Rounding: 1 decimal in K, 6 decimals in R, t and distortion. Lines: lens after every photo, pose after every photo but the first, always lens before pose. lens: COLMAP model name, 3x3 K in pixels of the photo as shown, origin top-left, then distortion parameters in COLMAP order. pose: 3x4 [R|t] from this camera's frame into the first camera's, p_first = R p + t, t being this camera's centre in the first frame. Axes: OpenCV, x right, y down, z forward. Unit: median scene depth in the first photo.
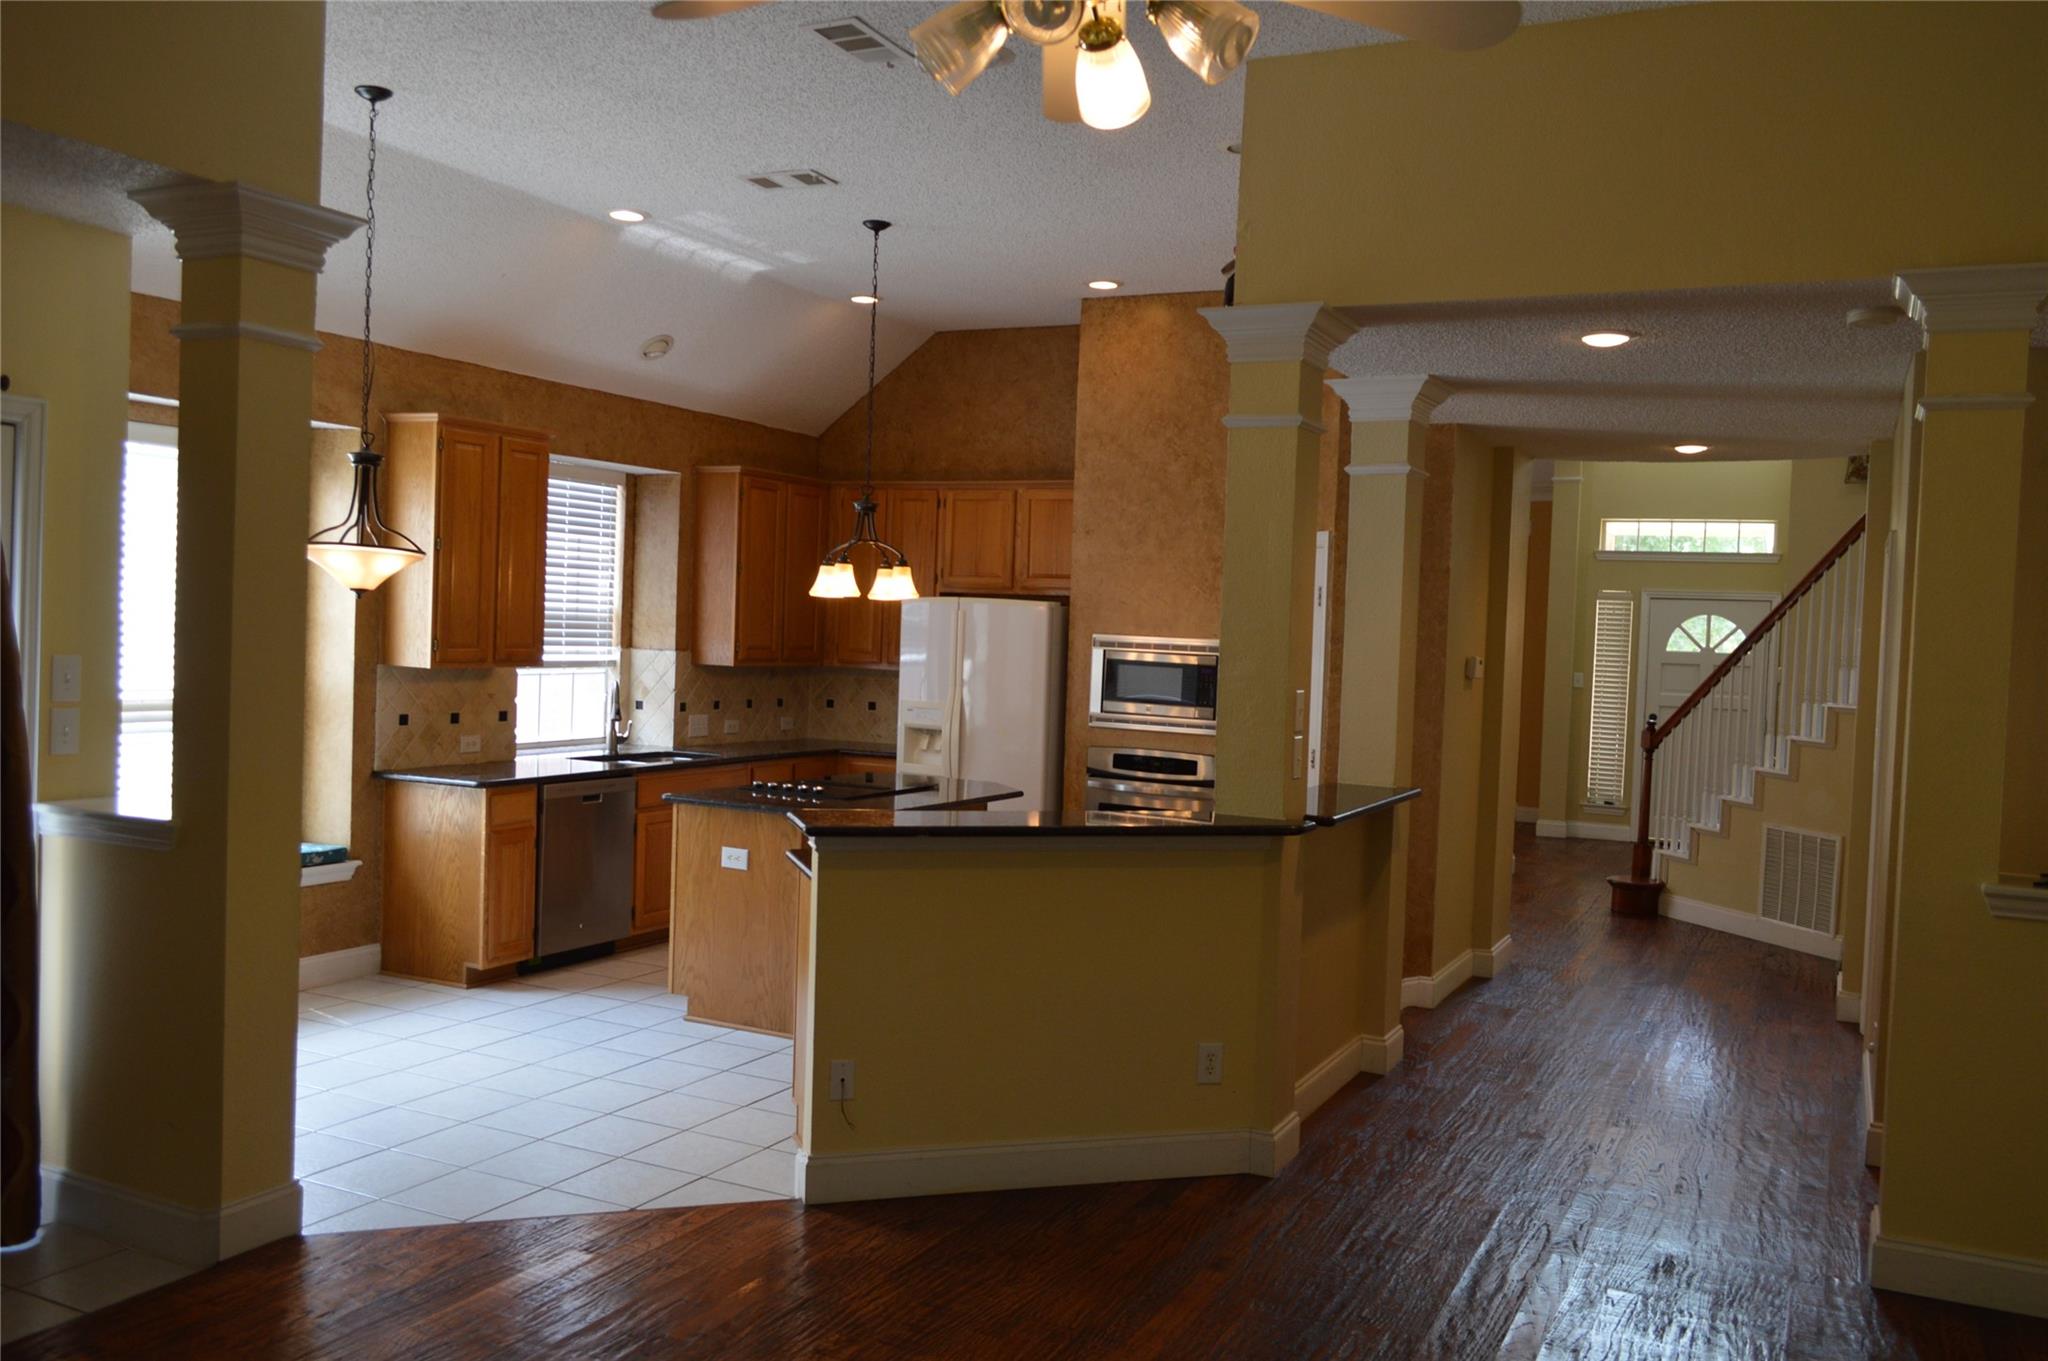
lens RADIAL K [[1638.0, 0, 1024.0], [0, 1638.0, 680.5], [0, 0, 1]] dist [-0.007444, 0.002783]
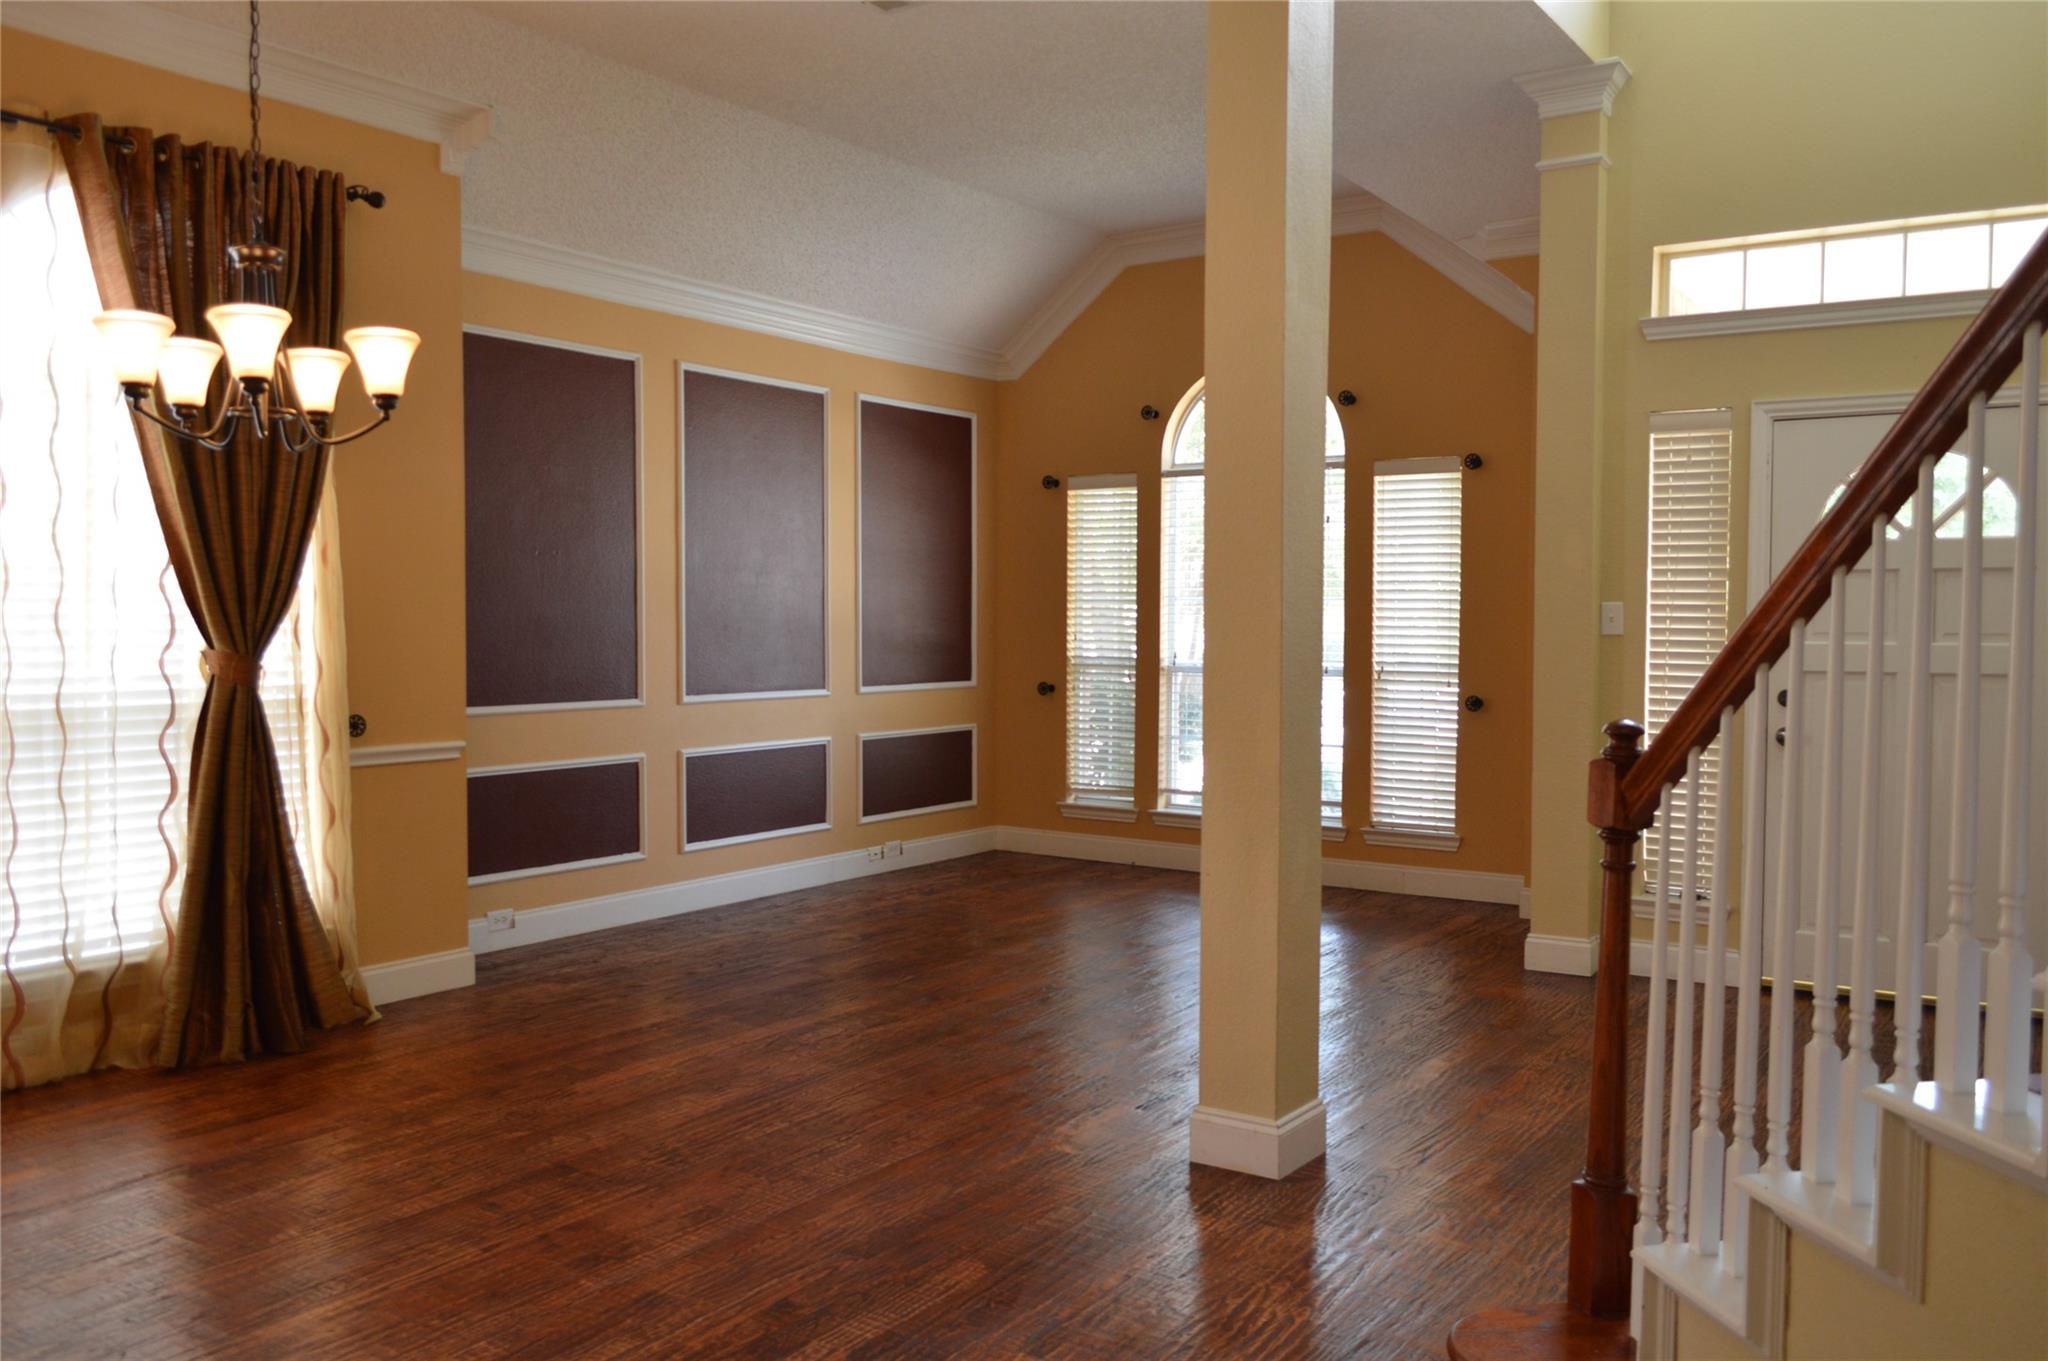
lens RADIAL K [[1638.0, 0, 1024.0], [0, 1638.0, 680.5], [0, 0, 1]] dist [-0.007444, 0.002783]
pose [[0.990189, -0.022436, -0.137920, 0.449086], [0.023381, 0.999713, 0.005236, 0.019597], [0.137763, -0.008409, 0.990430, 1.000924]]
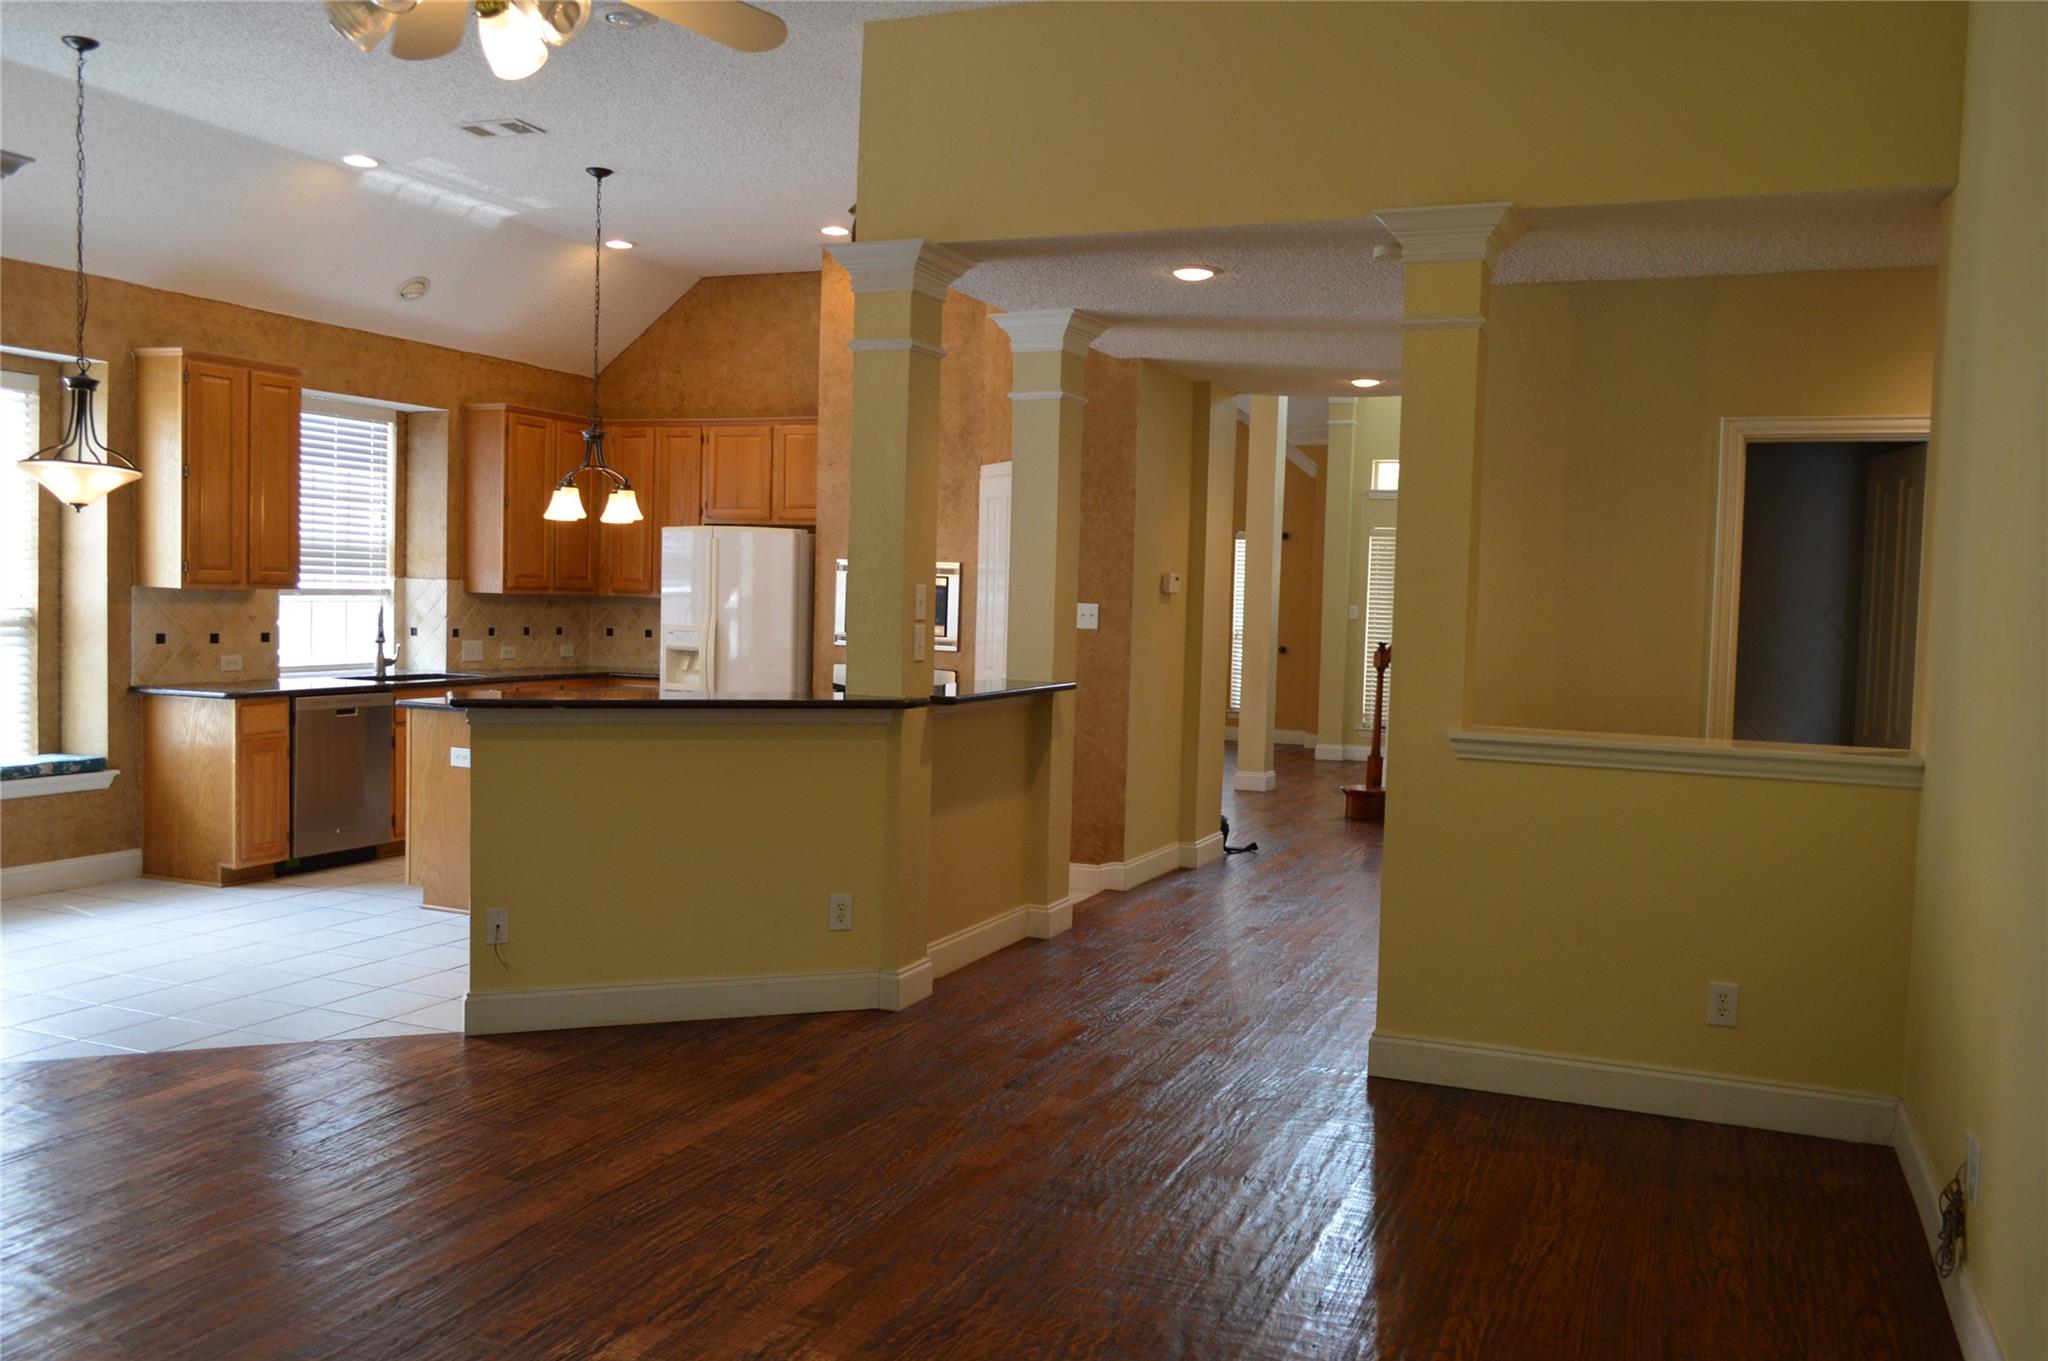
lens RADIAL K [[1638.0, 0, 1024.0], [0, 1638.0, 680.5], [0, 0, 1]] dist [-0.007444, 0.002783]
pose [[0.998206, -0.011088, 0.058839, 0.115964], [0.009722, 0.999678, 0.023456, 0.031374], [-0.059080, -0.022842, 0.997992, -0.091342]]
